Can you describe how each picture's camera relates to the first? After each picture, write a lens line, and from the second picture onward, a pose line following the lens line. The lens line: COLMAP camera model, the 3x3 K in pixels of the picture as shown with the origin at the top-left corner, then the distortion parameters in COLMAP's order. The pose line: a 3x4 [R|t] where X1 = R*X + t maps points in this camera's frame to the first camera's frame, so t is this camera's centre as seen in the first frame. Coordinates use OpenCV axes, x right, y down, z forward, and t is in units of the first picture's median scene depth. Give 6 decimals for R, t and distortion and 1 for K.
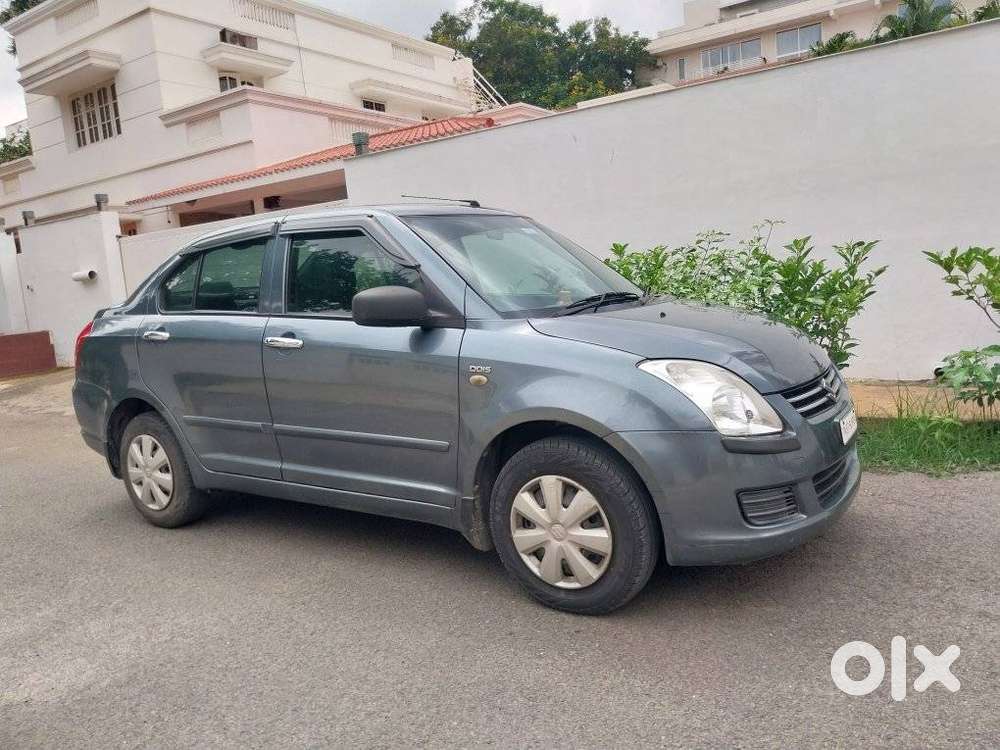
lens RADIAL K [[752.0, 0, 522.1], [0, 752.0, 370.6], [0, 0, 1]] dist [0.000640, -0.009414]
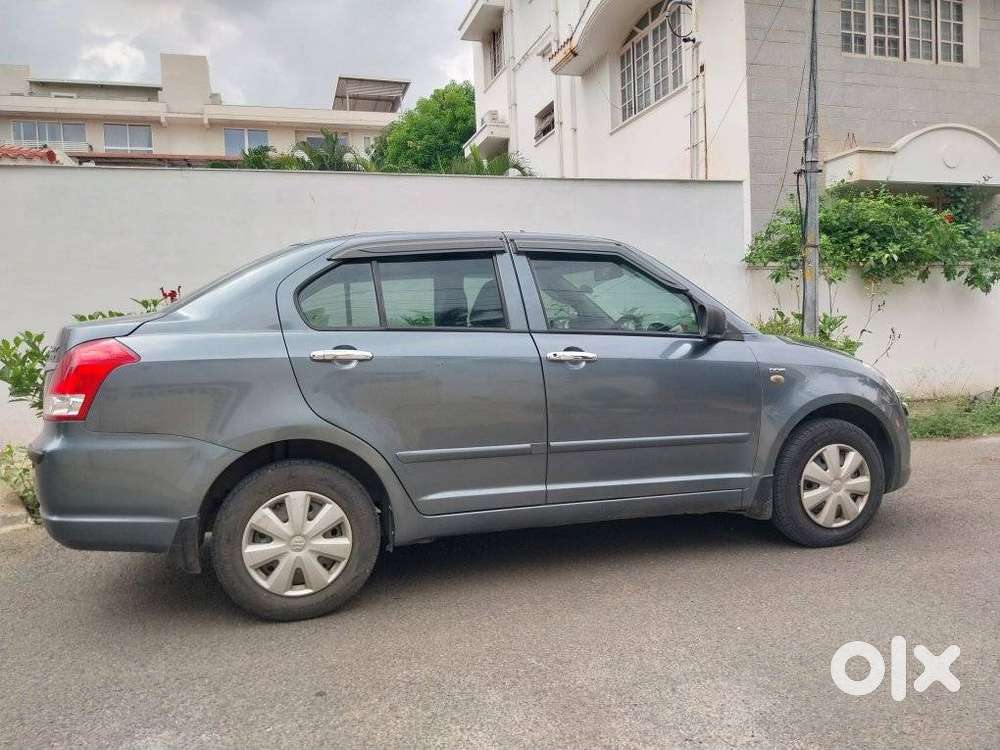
lens RADIAL K [[752.0, 0, 515.2], [0, 752.0, 363.5], [0, 0, 1]] dist [0.000640, -0.009414]
pose [[0.645568, 0.023386, 0.763345, -1.074948], [0.085697, 0.991000, -0.102835, 0.064585], [-0.758880, 0.131803, 0.637754, 0.412788]]
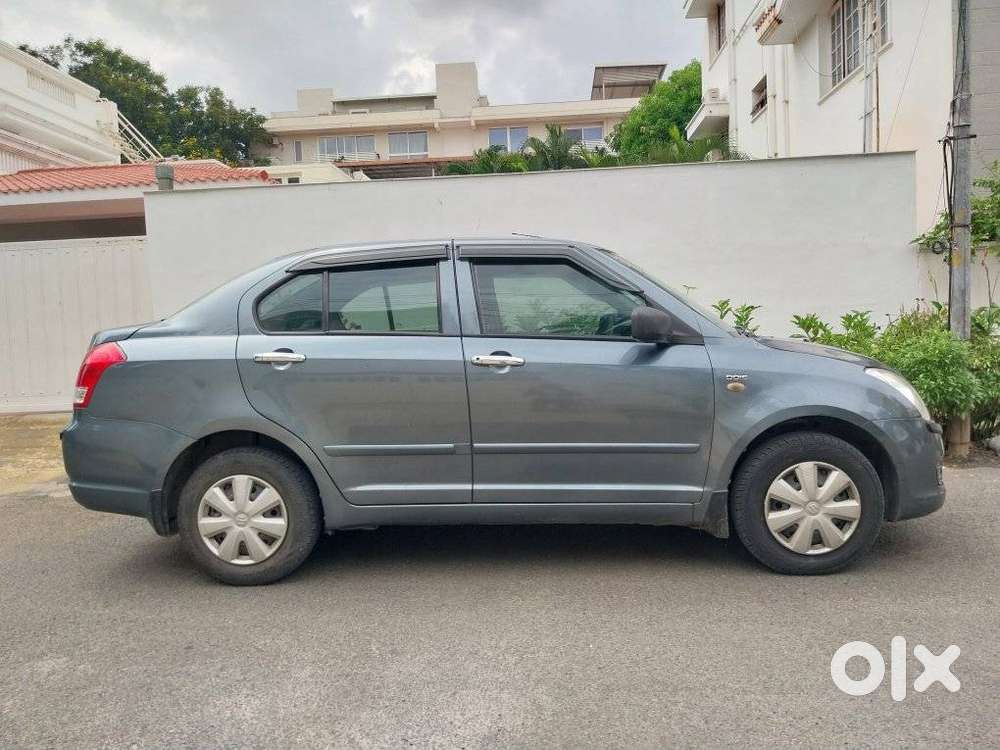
lens RADIAL K [[752.0, 0, 519.0], [0, 752.0, 368.0], [0, 0, 1]] dist [0.000640, -0.009414]
pose [[0.866896, 0.018506, 0.498146, -0.759443], [0.035959, 0.994386, -0.099518, 0.071055], [-0.497191, 0.104184, 0.861363, 0.118539]]
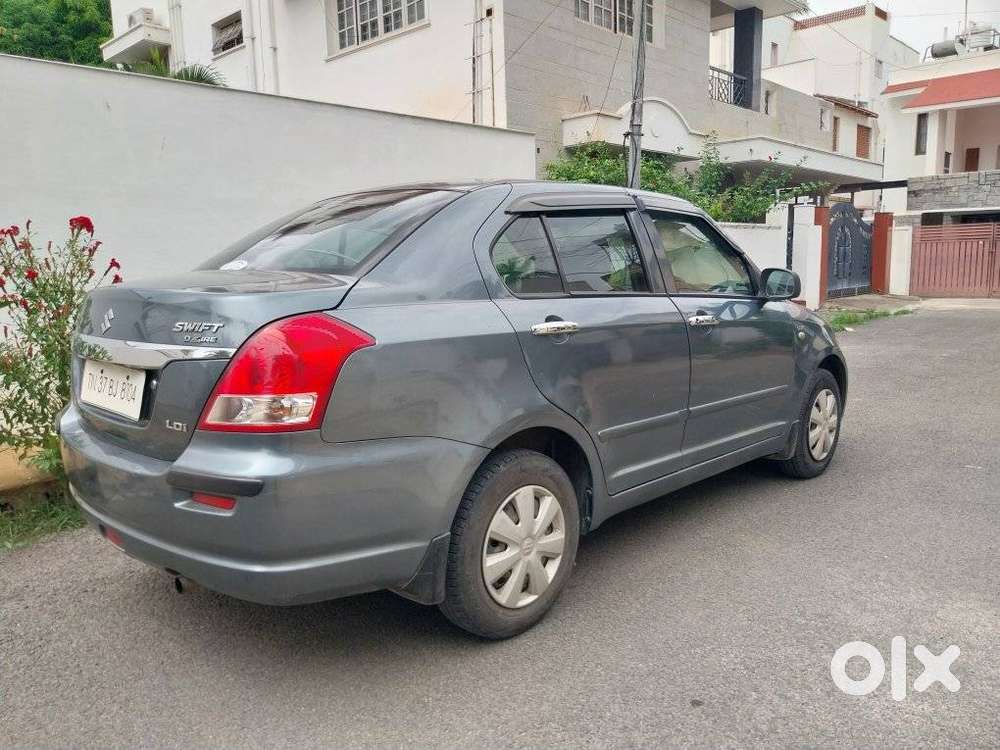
lens RADIAL K [[752.0, 0, 494.9], [0, 752.0, 360.4], [0, 0, 1]] dist [0.000640, -0.009414]
pose [[0.208176, -0.058018, 0.976369, -1.295078], [0.129895, 0.991037, 0.031194, -0.049635], [-0.969428, 0.120331, 0.213847, 1.019259]]
